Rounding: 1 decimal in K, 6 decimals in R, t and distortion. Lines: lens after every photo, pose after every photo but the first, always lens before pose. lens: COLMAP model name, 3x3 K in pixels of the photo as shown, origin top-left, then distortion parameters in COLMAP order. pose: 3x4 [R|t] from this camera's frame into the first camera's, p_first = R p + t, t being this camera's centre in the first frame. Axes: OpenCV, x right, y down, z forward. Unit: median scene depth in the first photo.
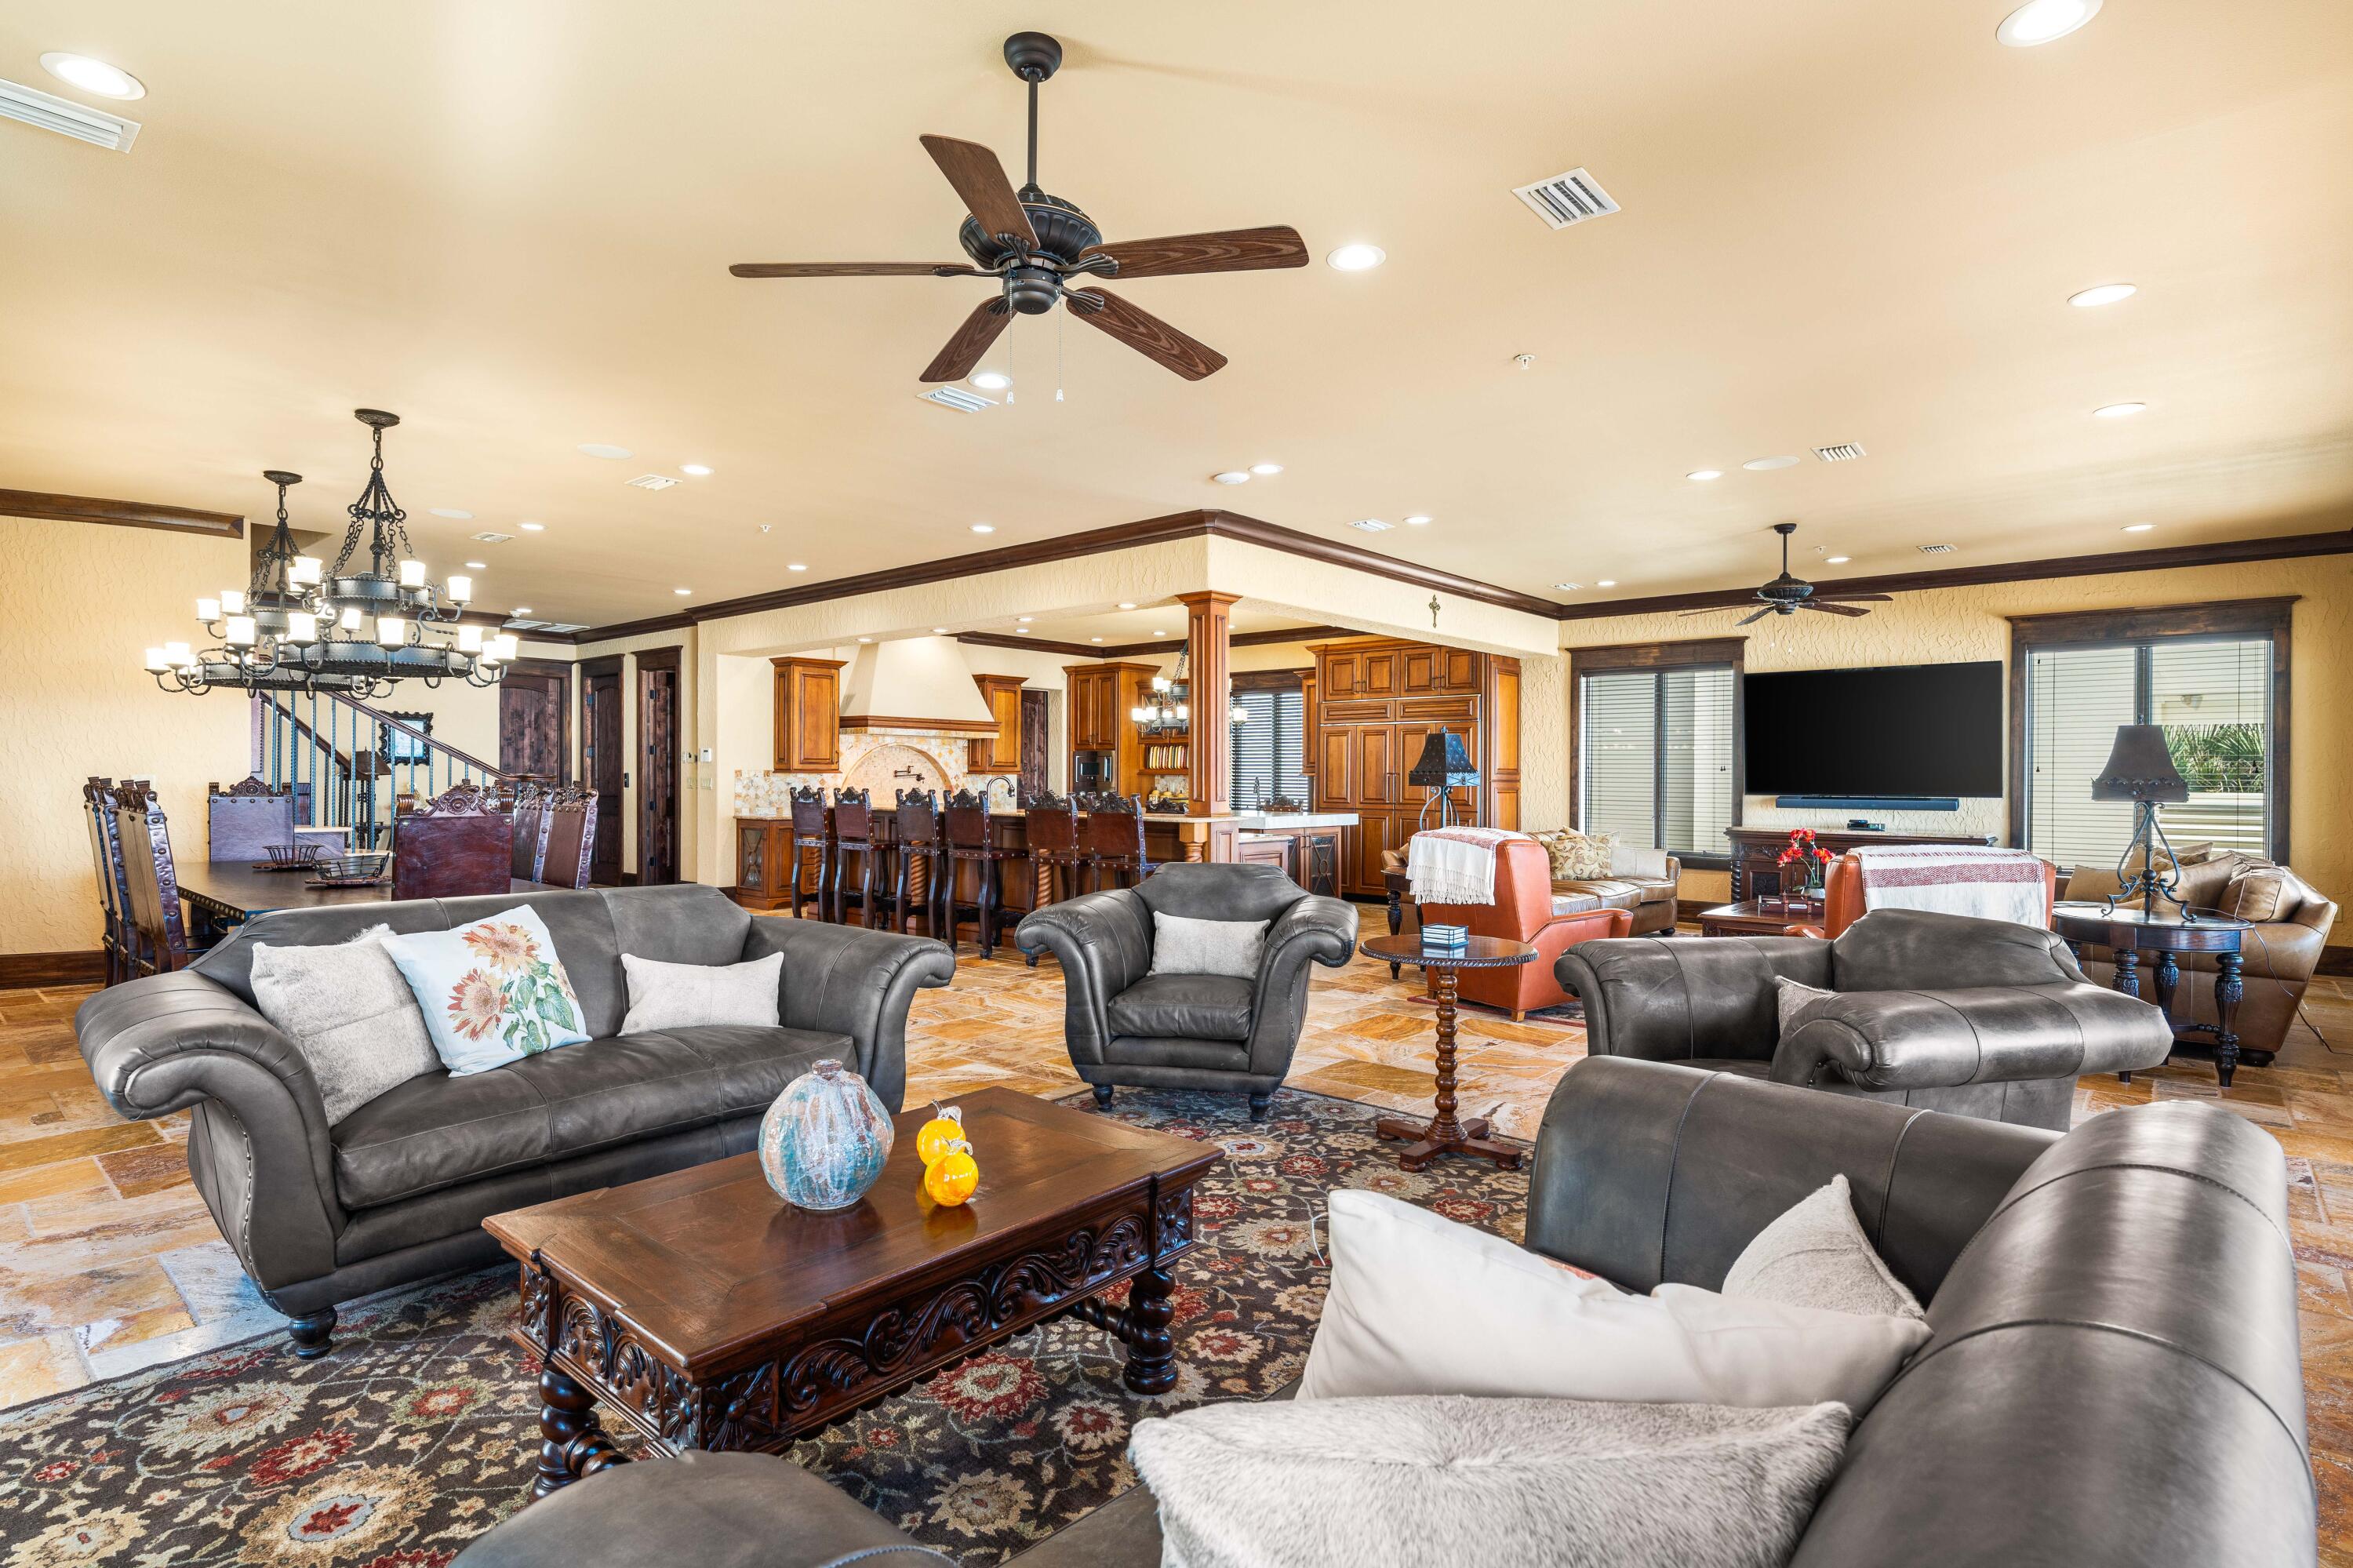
lens RADIAL K [[1210.9, 0, 1181.0], [0, 1210.9, 780.2], [0, 0, 1]] dist [0.024440, -0.001235]
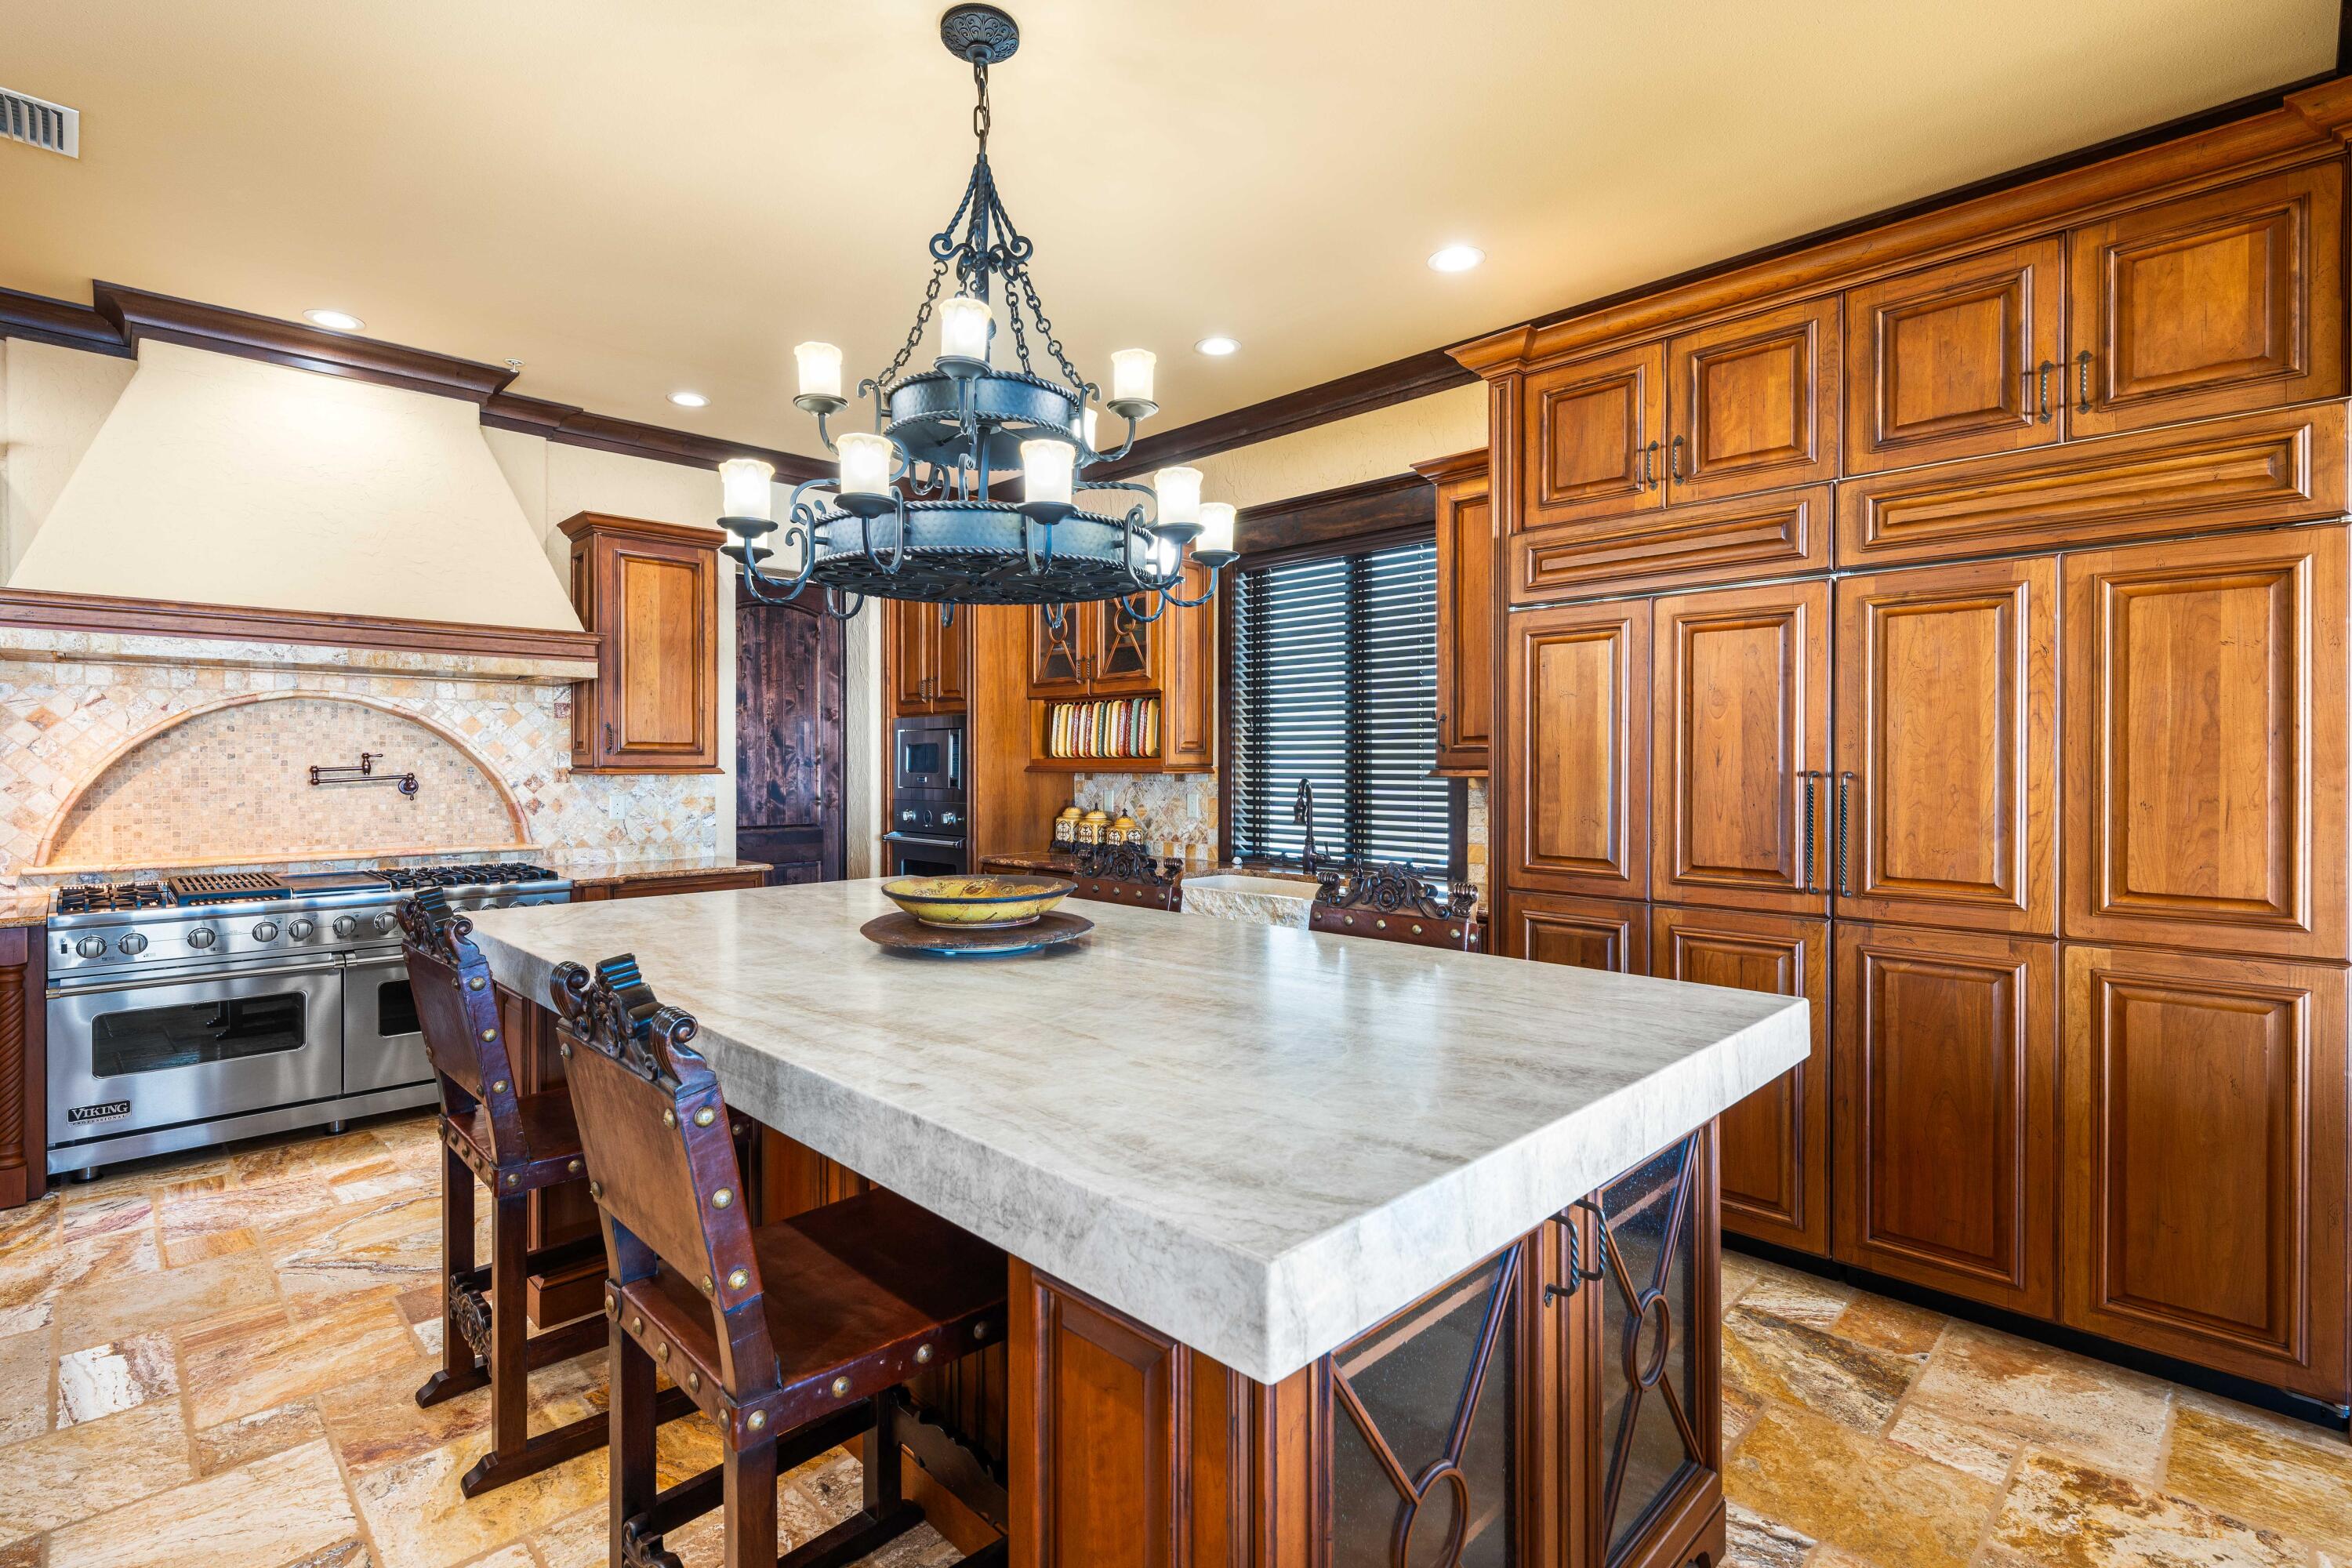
lens RADIAL K [[1075.5, 0, 1173.2], [0, 1075.5, 766.9], [0, 0, 1]] dist [0.023387, -0.000128]
pose [[0.996684, -0.004355, -0.081247, 0.059530], [0.004477, 0.999989, 0.001311, -0.008282], [0.081240, -0.001671, 0.996693, 0.799414]]
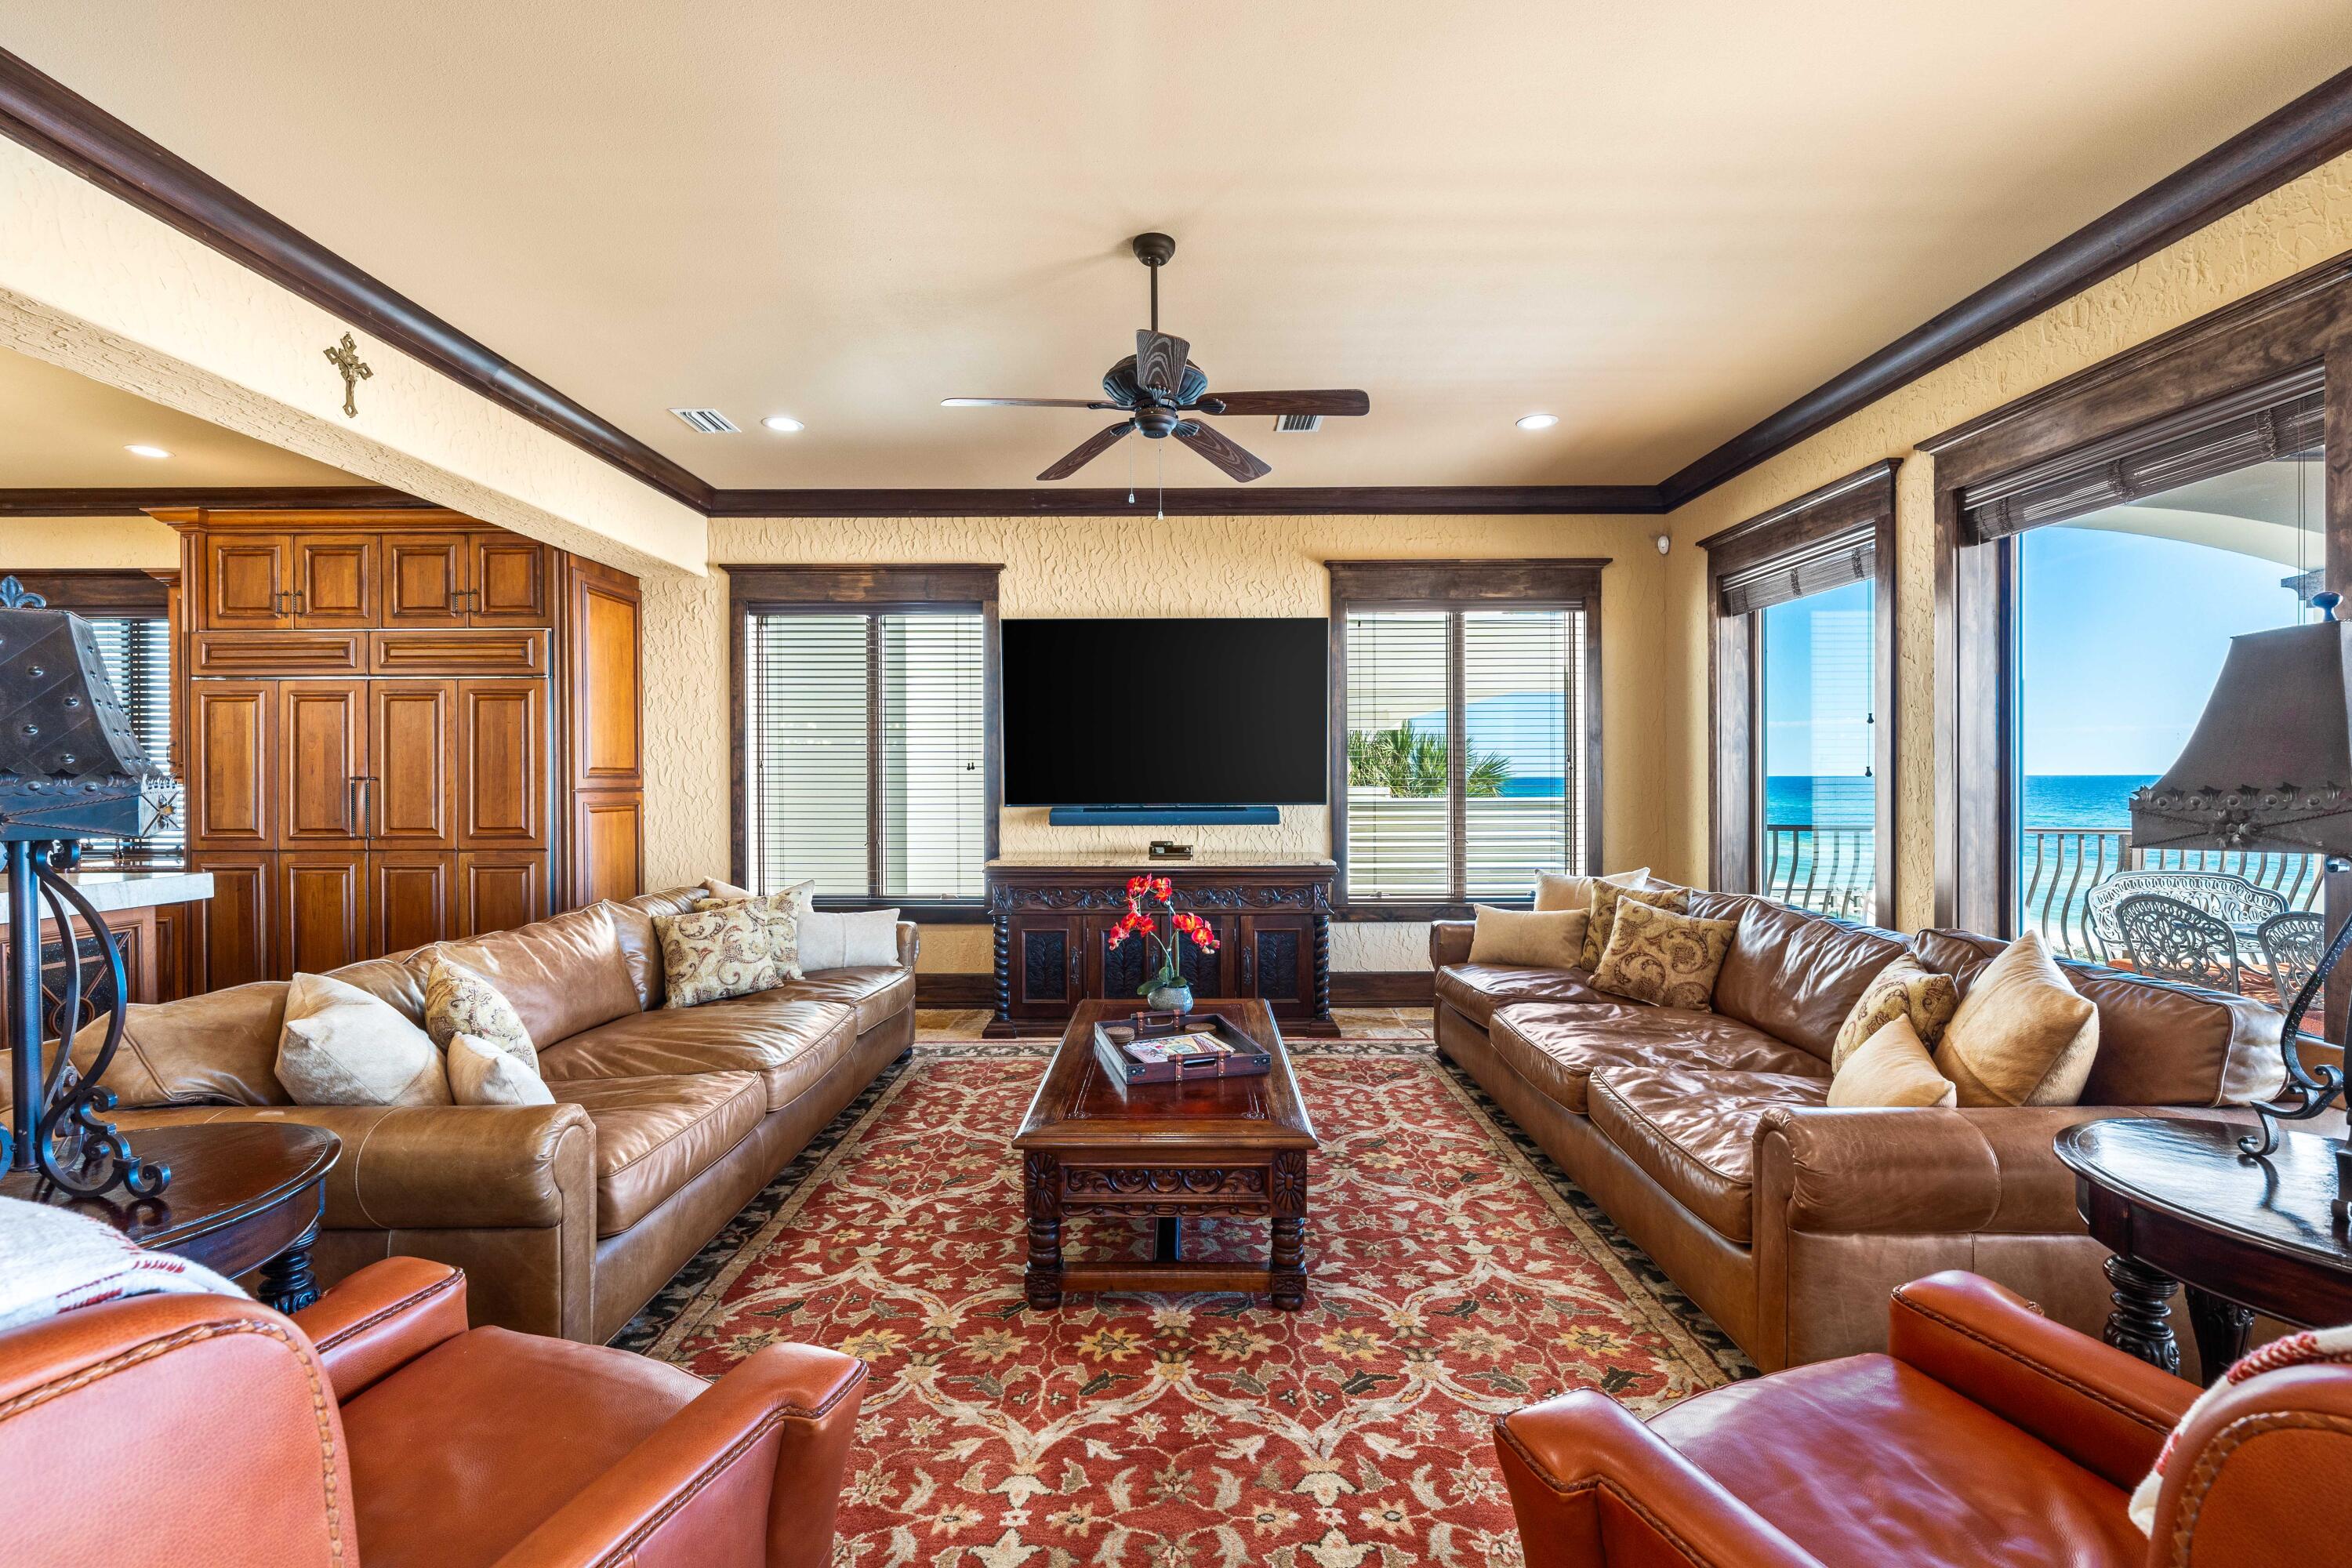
lens RADIAL K [[1008.9, 0, 1172.9], [0, 1008.9, 782.2], [0, 0, 1]] dist [-0.002378, 0.001385]
pose [[0.772163, -0.011565, 0.635319, 0.176557], [0.009468, 0.999933, 0.006696, -0.003579], [-0.635354, 0.000844, 0.772220, 0.487101]]
